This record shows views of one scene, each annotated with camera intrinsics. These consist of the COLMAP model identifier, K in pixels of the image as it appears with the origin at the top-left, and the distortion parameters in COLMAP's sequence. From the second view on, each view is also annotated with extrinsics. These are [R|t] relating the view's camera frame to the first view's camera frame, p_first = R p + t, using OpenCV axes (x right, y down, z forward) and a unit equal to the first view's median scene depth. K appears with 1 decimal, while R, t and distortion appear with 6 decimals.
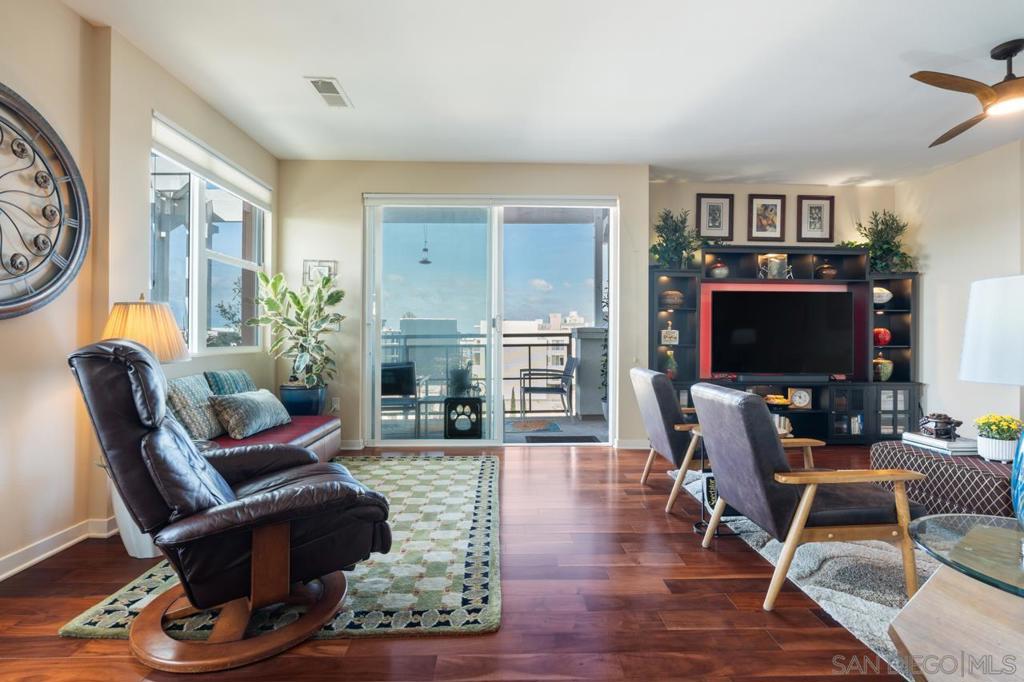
lens RADIAL K [[482.7, 0, 512.5], [0, 482.7, 332.9], [0, 0, 1]] dist [-0.003983, -0.001255]
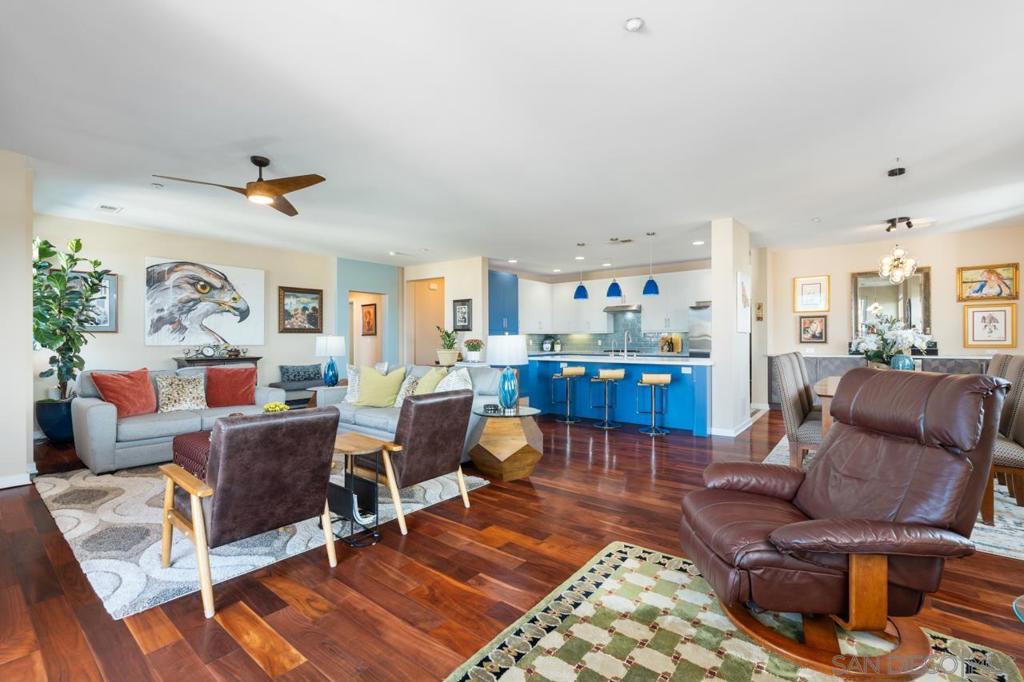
lens RADIAL K [[447.0, 0, 509.3], [0, 447.0, 343.4], [0, 0, 1]] dist [-0.001550, -0.000266]
pose [[-0.765636, -0.011093, 0.643178, -0.261670], [-0.007236, 0.999937, 0.008633, -0.020415], [-0.643233, 0.001956, -0.765668, 0.871160]]
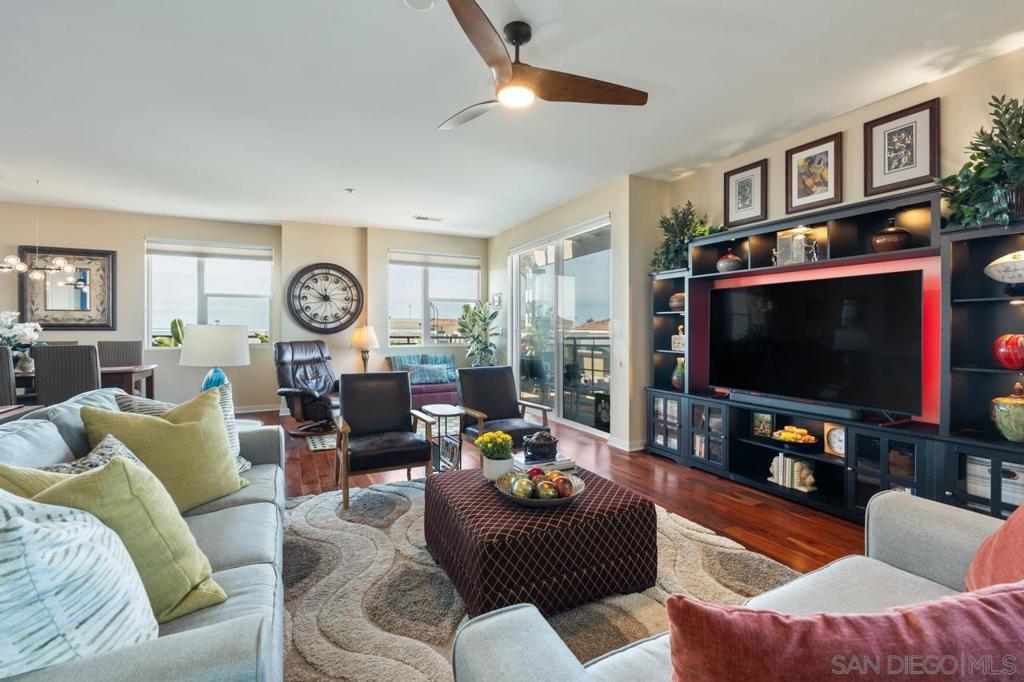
lens RADIAL K [[448.5, 0, 514.1], [0, 448.5, 331.1], [0, 0, 1]] dist [-0.001864, -0.000086]
pose [[0.427513, -0.002910, -0.904004, 0.973500], [0.007595, 0.999971, 0.000373, -0.016042], [0.903977, -0.007026, 0.427523, 0.342550]]
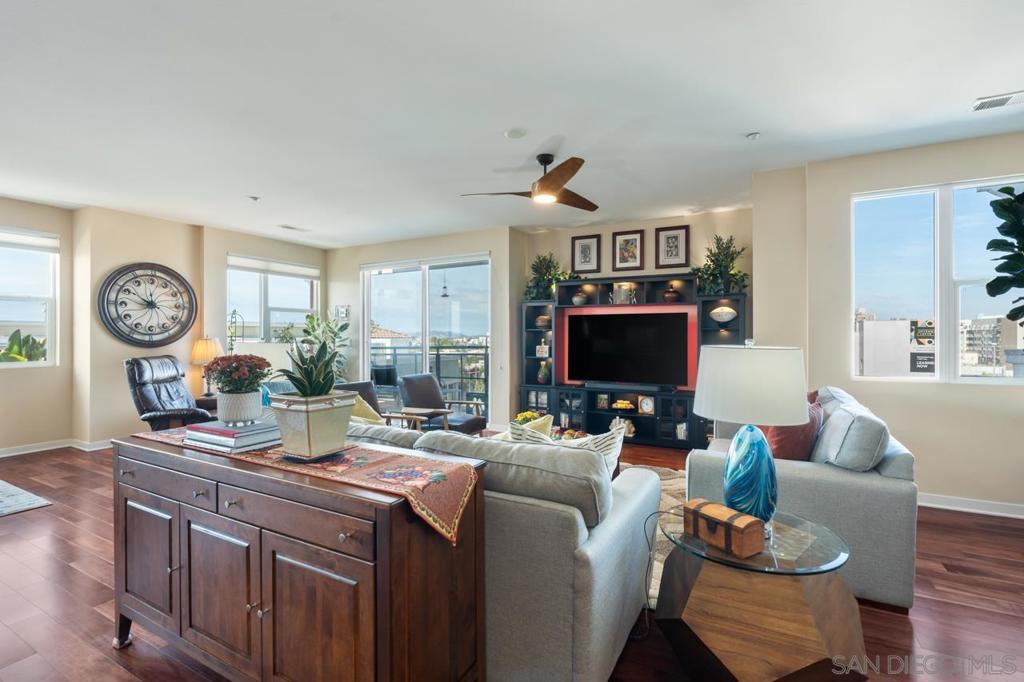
lens RADIAL K [[465.8, 0, 512.9], [0, 465.8, 338.0], [0, 0, 1]] dist [-0.002090, -0.000478]
pose [[0.866631, -0.004340, -0.498930, 0.892185], [0.007702, 0.999959, 0.004680, -0.033076], [0.498890, -0.007899, 0.866630, -0.141818]]
